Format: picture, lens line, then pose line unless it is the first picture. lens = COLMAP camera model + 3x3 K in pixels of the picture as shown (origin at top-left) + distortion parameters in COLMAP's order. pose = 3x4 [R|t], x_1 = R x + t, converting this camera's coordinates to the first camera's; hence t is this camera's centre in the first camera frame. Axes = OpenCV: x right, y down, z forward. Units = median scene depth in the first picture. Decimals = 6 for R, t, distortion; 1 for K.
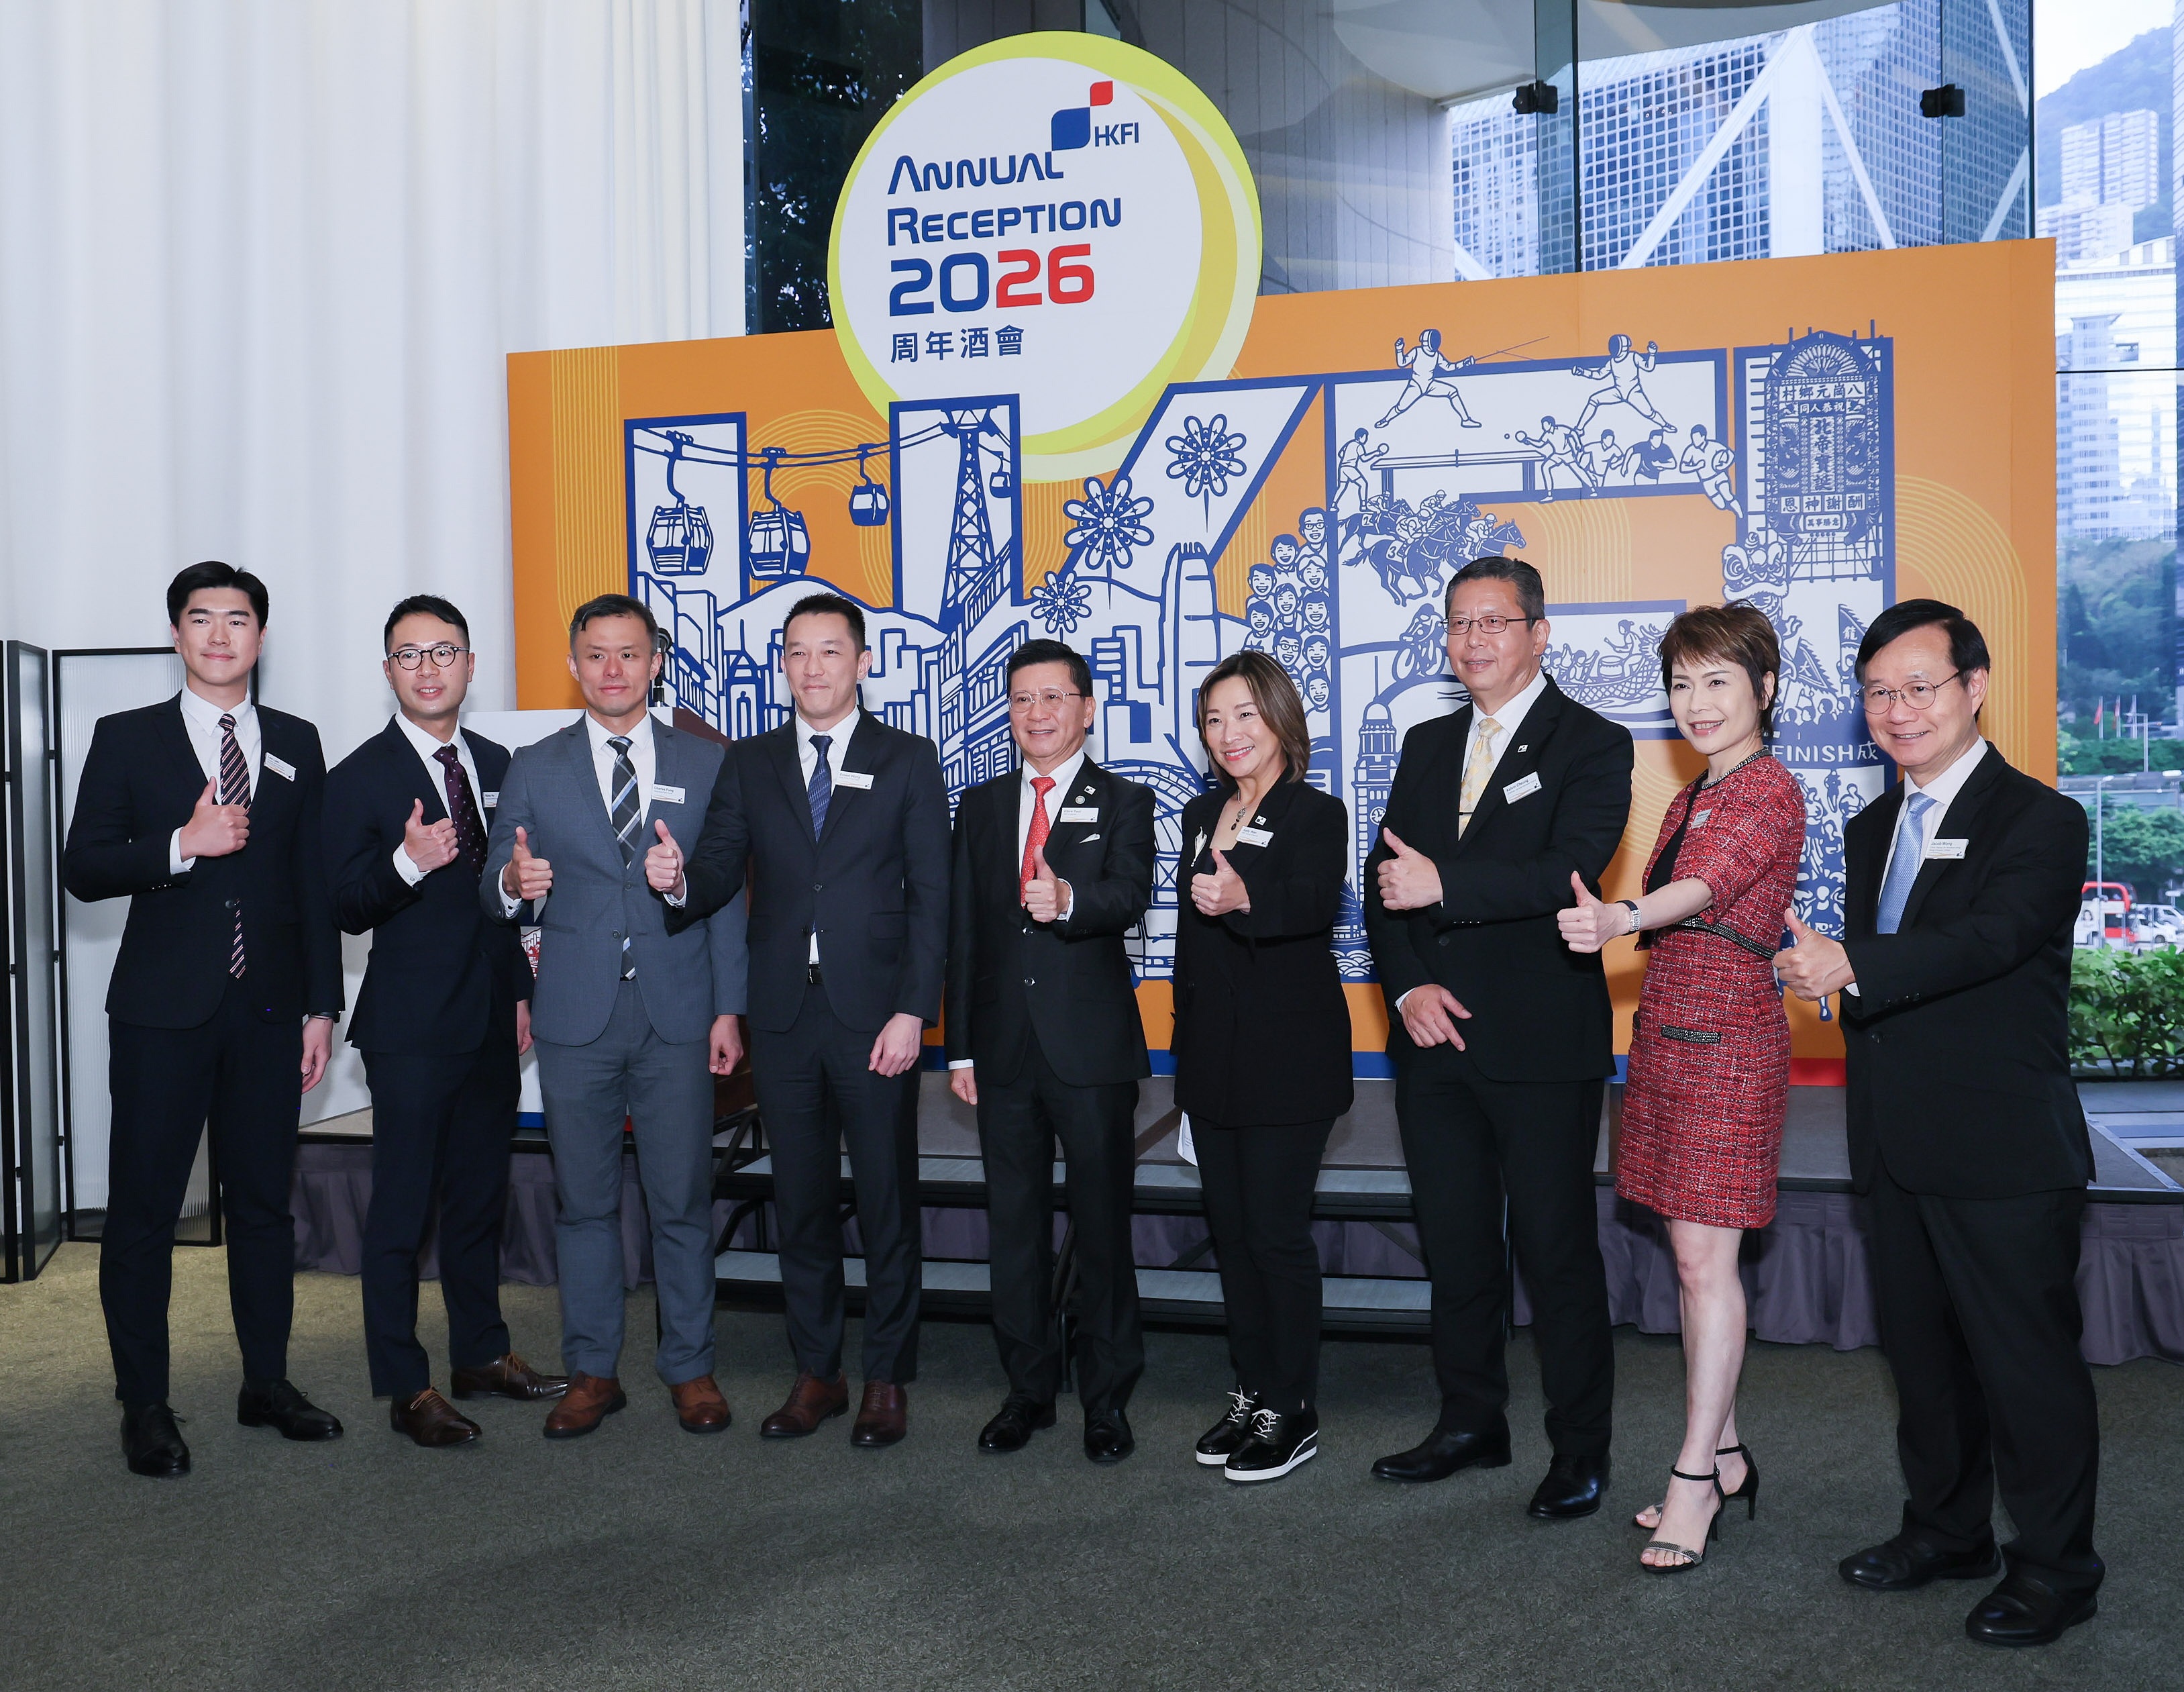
lens RADIAL K [[1917.5, 0, 1077.3], [0, 1917.5, 832.8], [0, 0, 1]] dist [-0.031599, 0.013652]
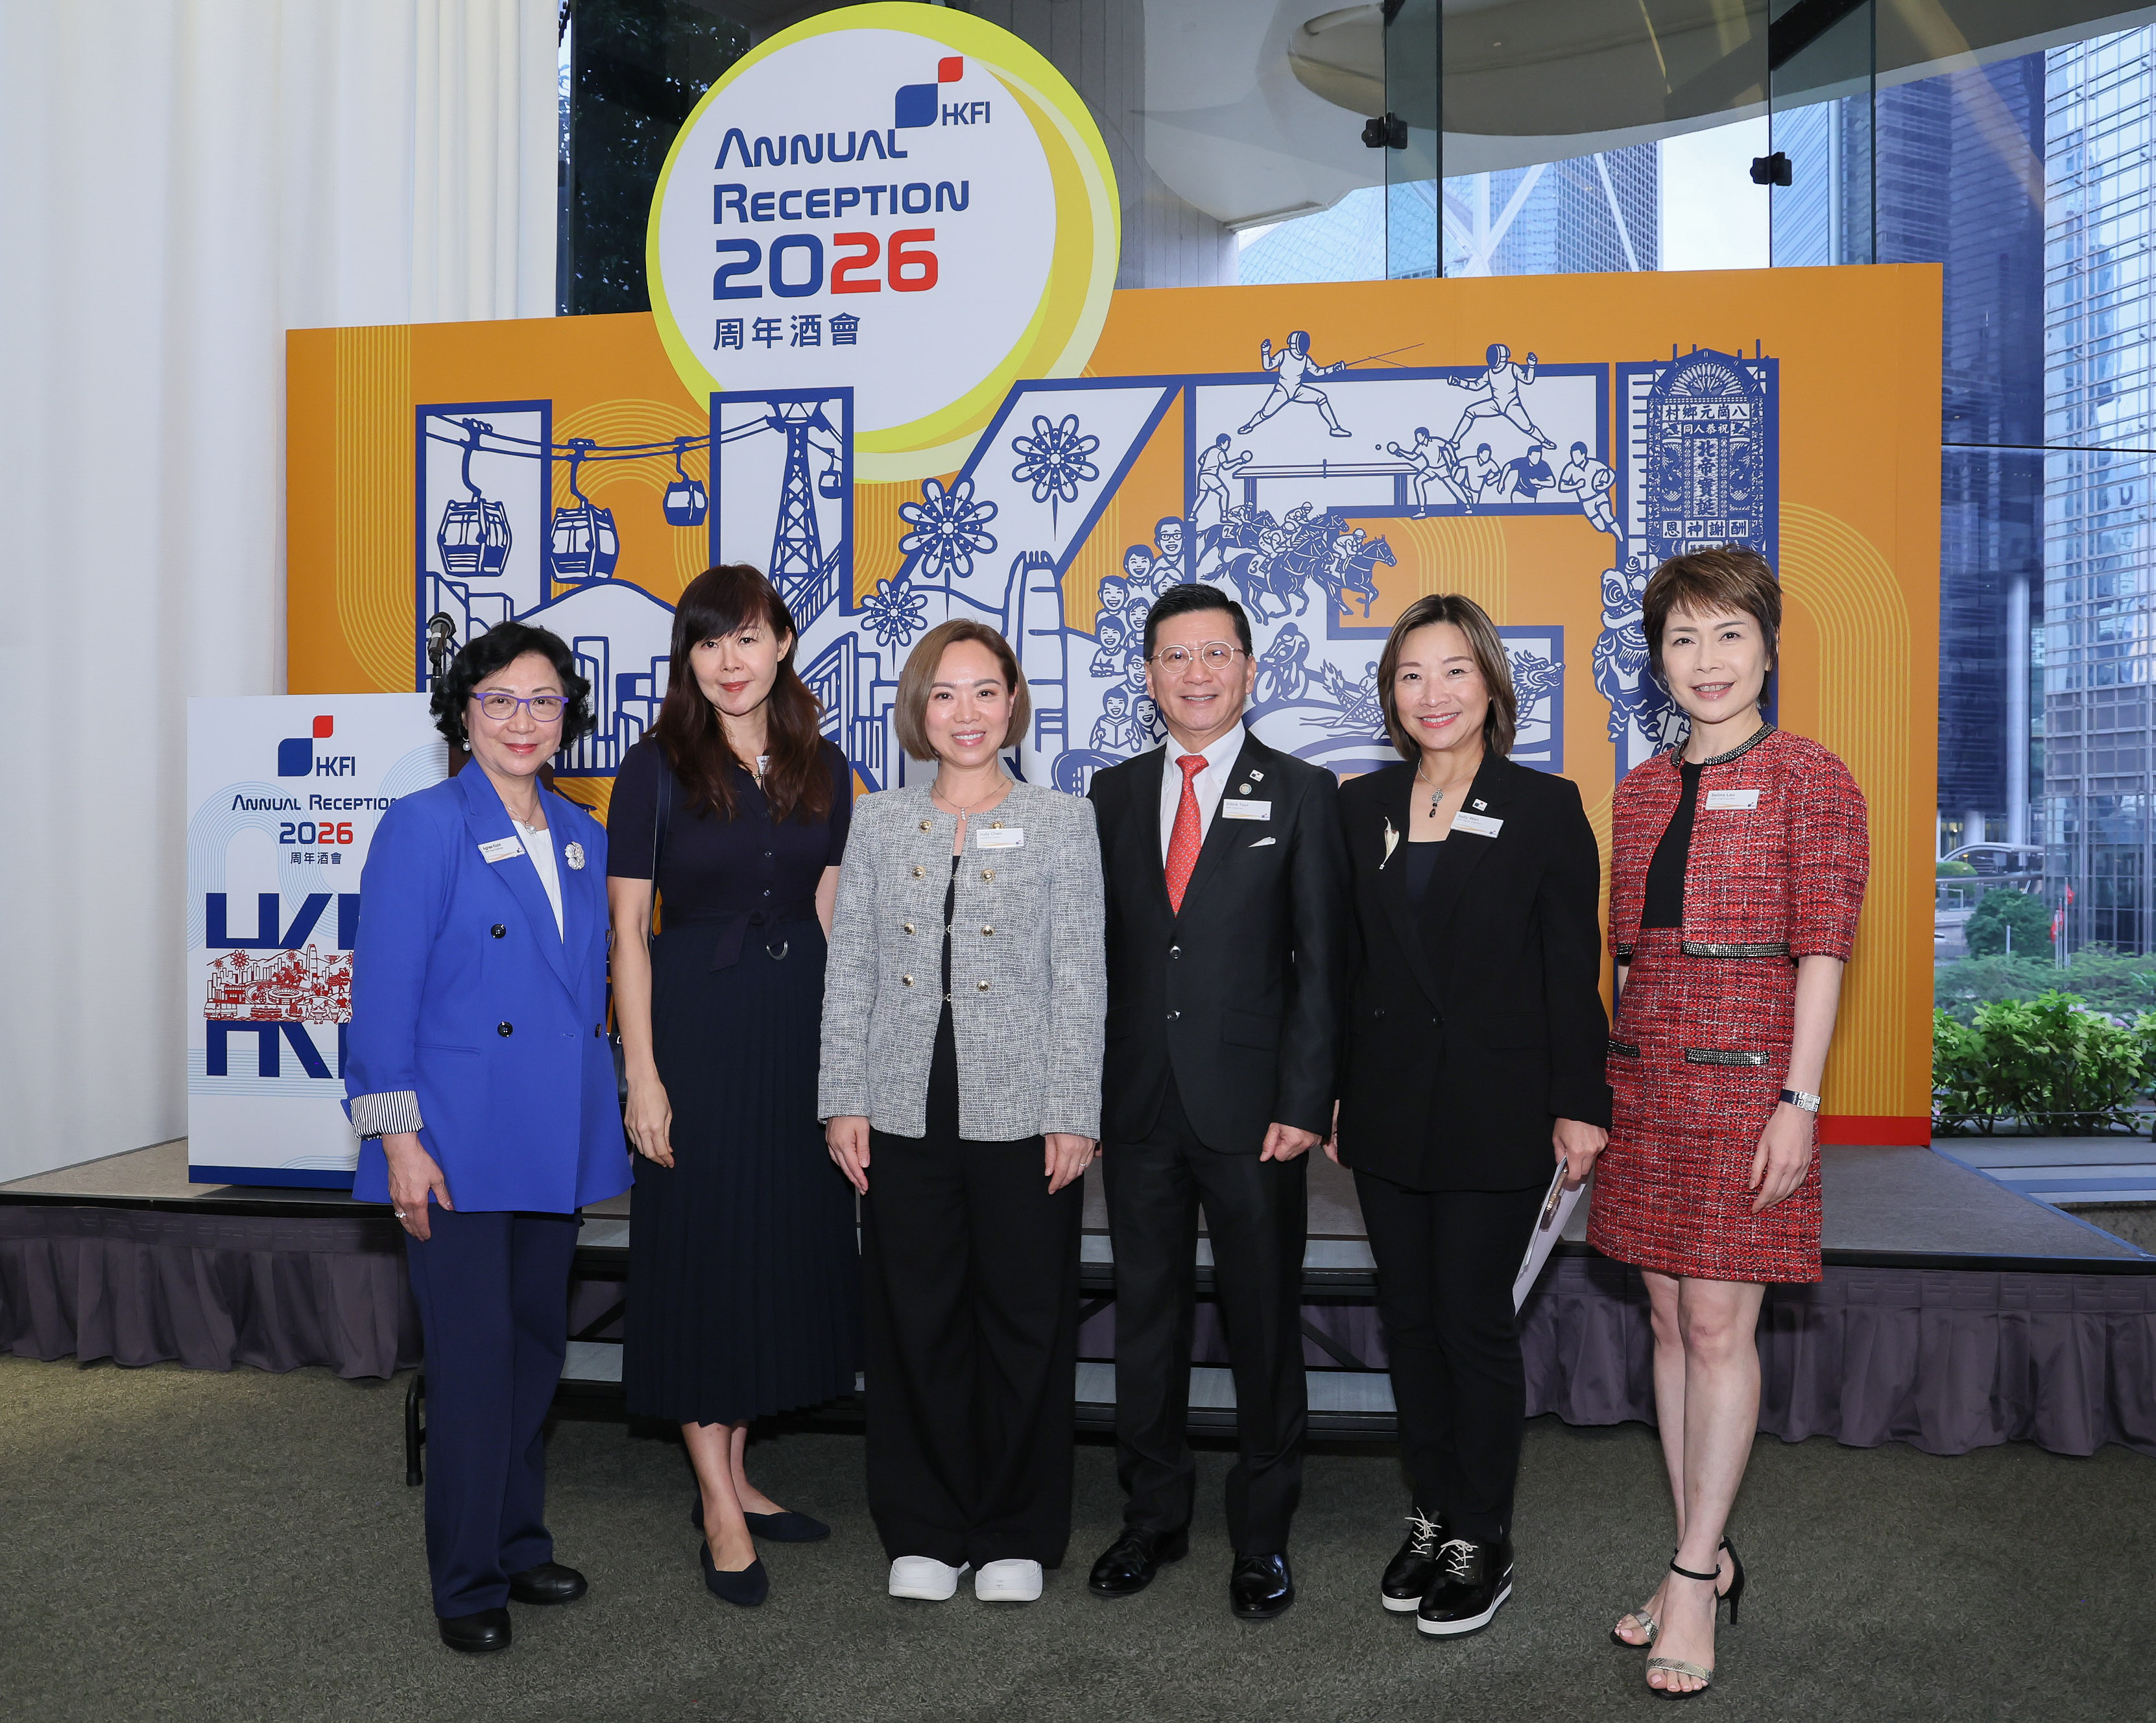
lens RADIAL K [[1673.2, 0, 1031.3], [0, 1673.2, 904.4], [0, 0, 1]] dist [-0.073169, 0.044869]
pose [[0.994490, 0.018218, 0.103237, -0.023551], [-0.017491, 0.999815, -0.007941, 0.025265], [-0.103362, 0.006092, 0.994625, 0.201066]]
